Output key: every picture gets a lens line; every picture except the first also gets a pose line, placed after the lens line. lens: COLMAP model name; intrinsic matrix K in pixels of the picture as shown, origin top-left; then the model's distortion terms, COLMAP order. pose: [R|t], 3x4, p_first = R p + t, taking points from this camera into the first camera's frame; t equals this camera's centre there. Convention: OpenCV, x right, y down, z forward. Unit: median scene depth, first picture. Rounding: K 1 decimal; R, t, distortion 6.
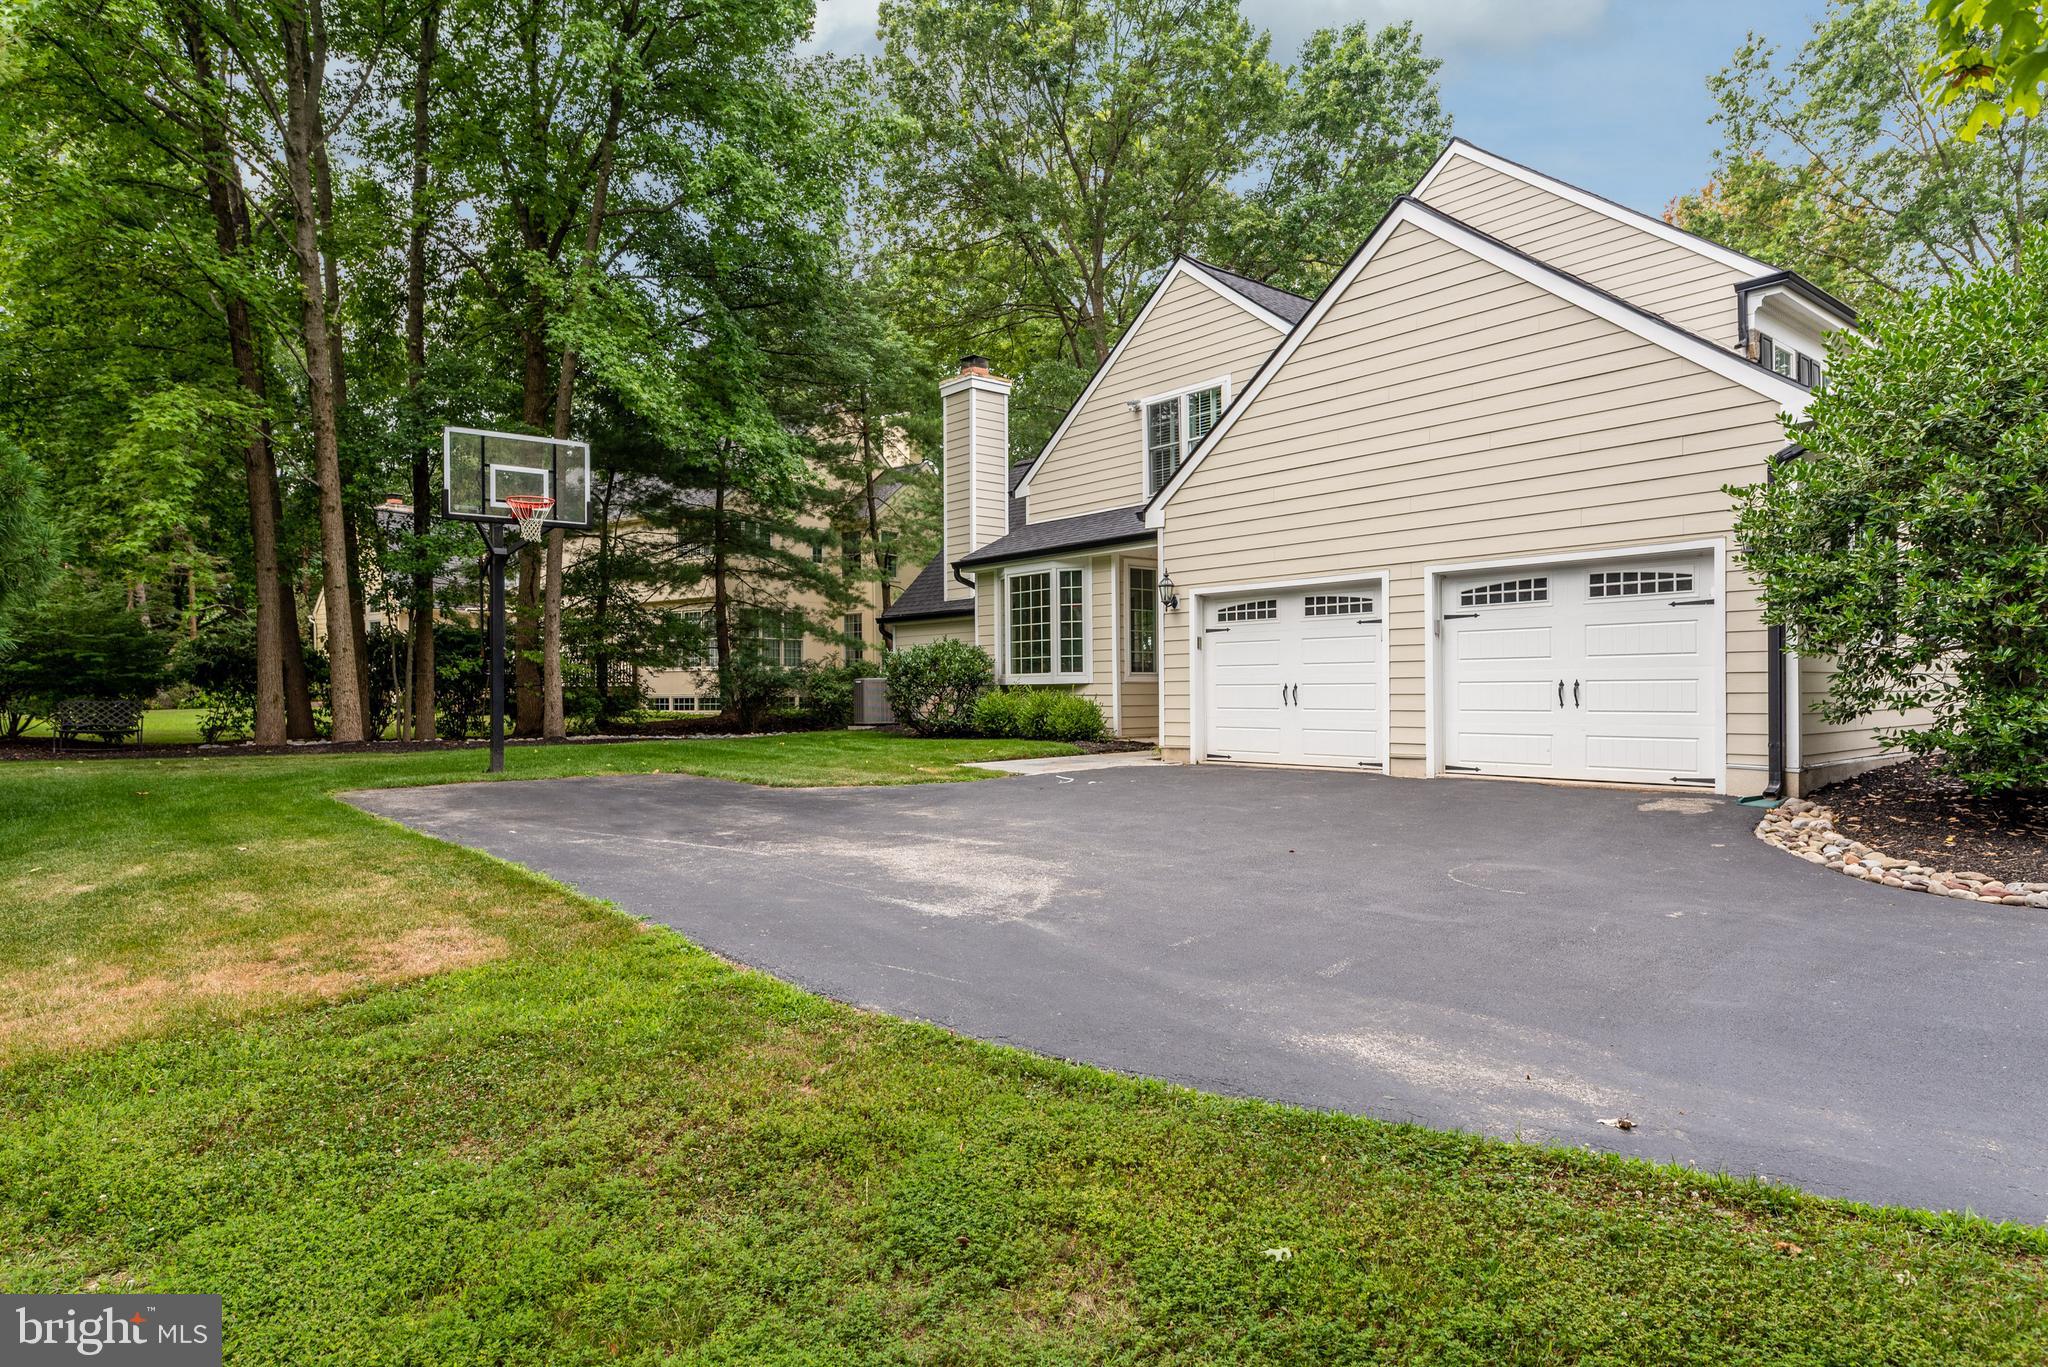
lens RADIAL K [[1173.3, 0, 1025.1], [0, 1173.3, 690.8], [0, 0, 1]] dist [-0.006220, 0.002030]
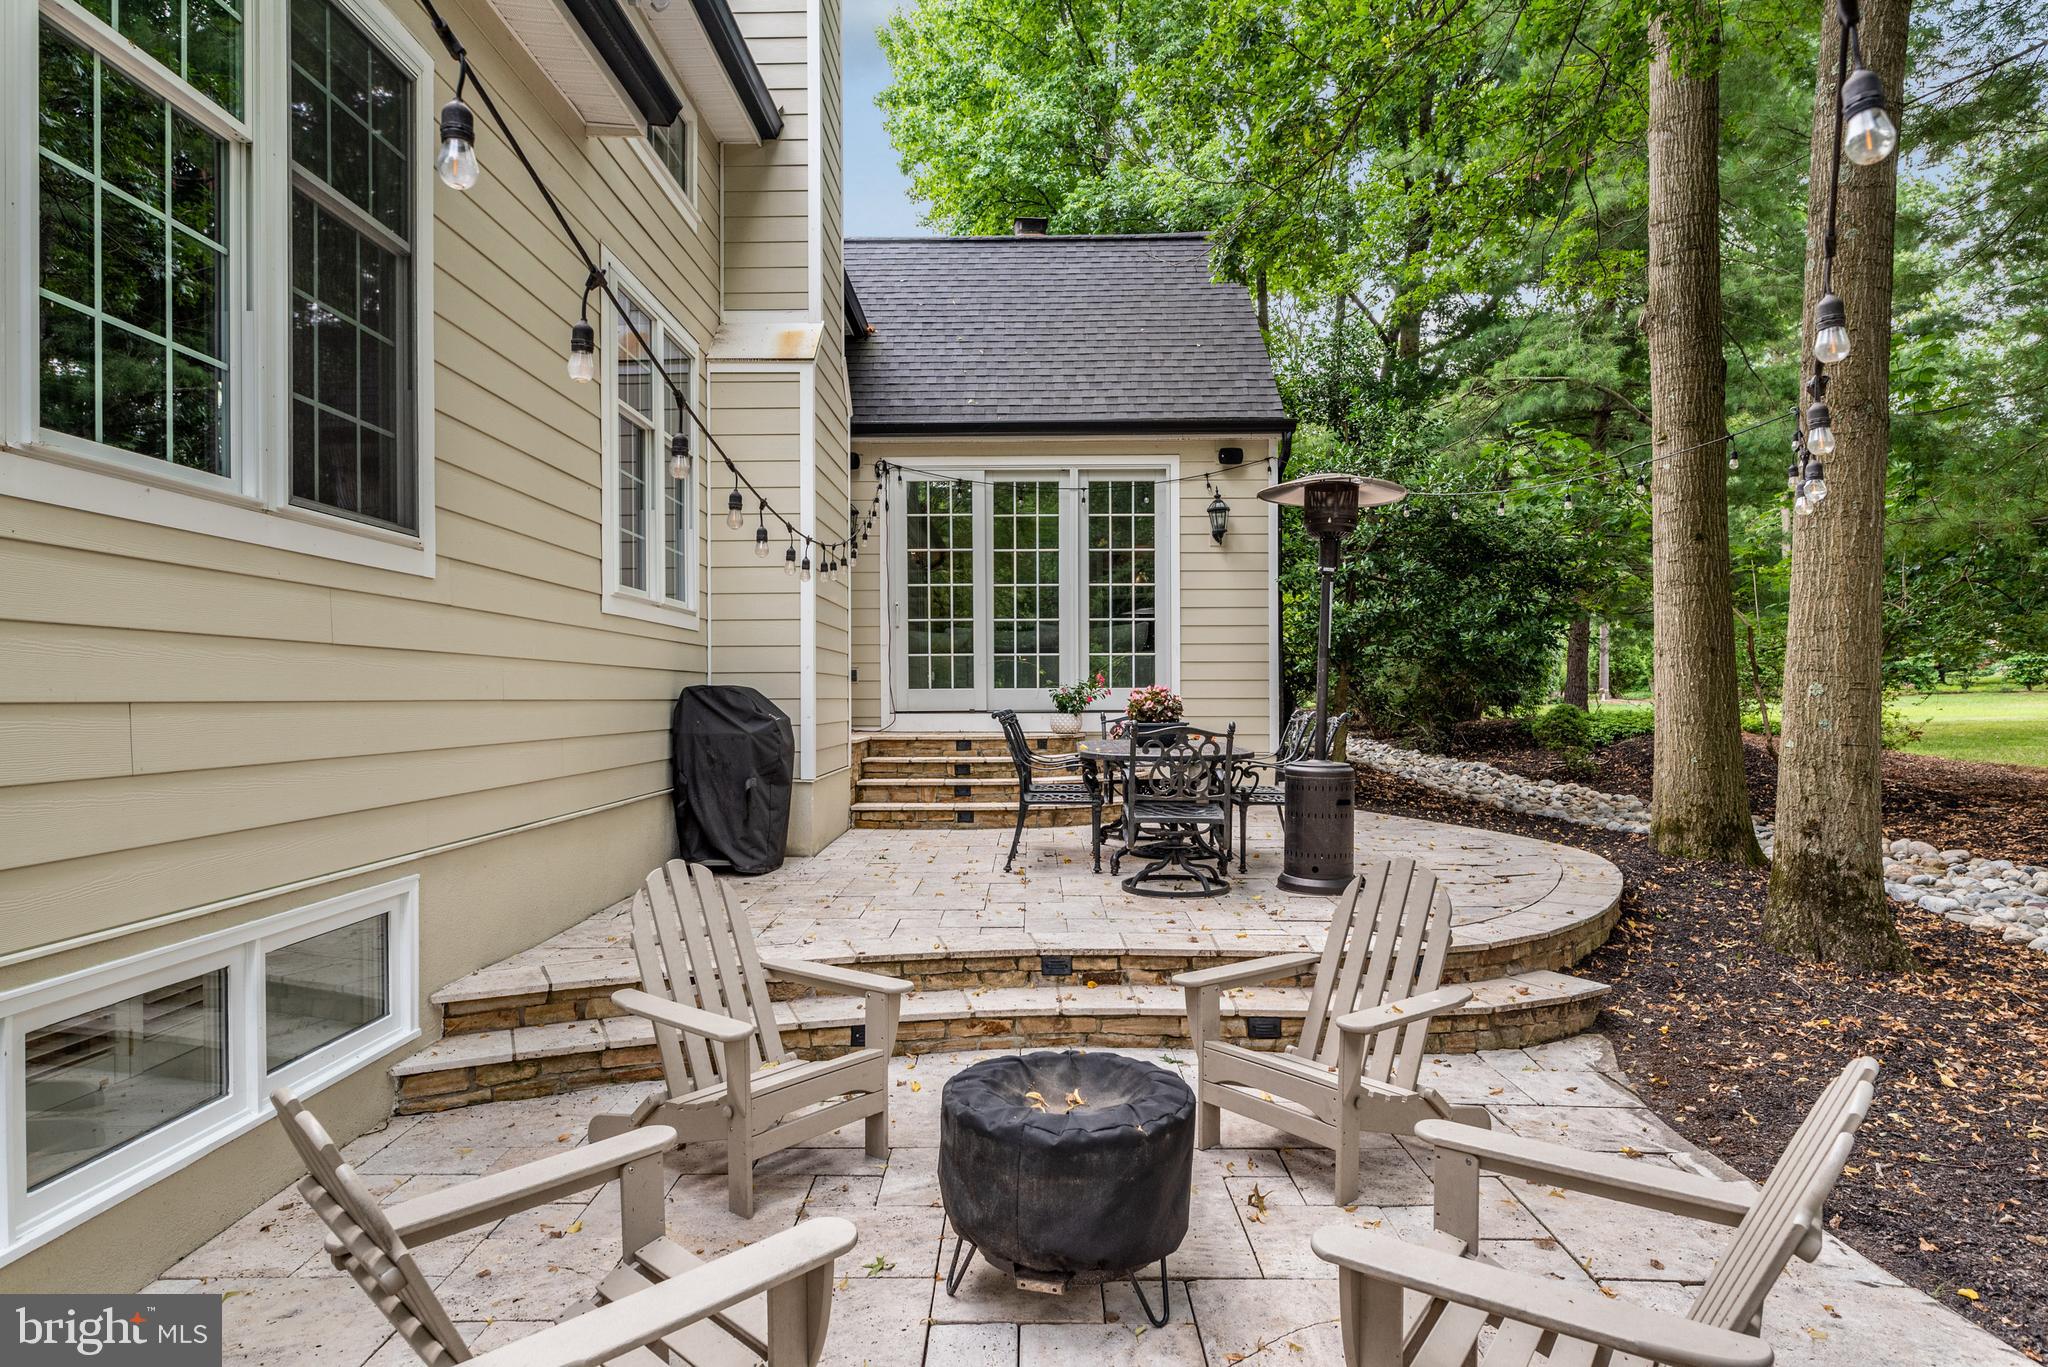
lens RADIAL K [[1173.3, 0, 1024.5], [0, 1173.3, 692.6], [0, 0, 1]] dist [-0.006220, 0.002030]
pose [[0.640172, 0.007226, 0.768198, -0.339918], [-0.010162, 0.999948, -0.000937, -0.013258], [-0.768165, -0.007207, 0.640212, 0.675560]]
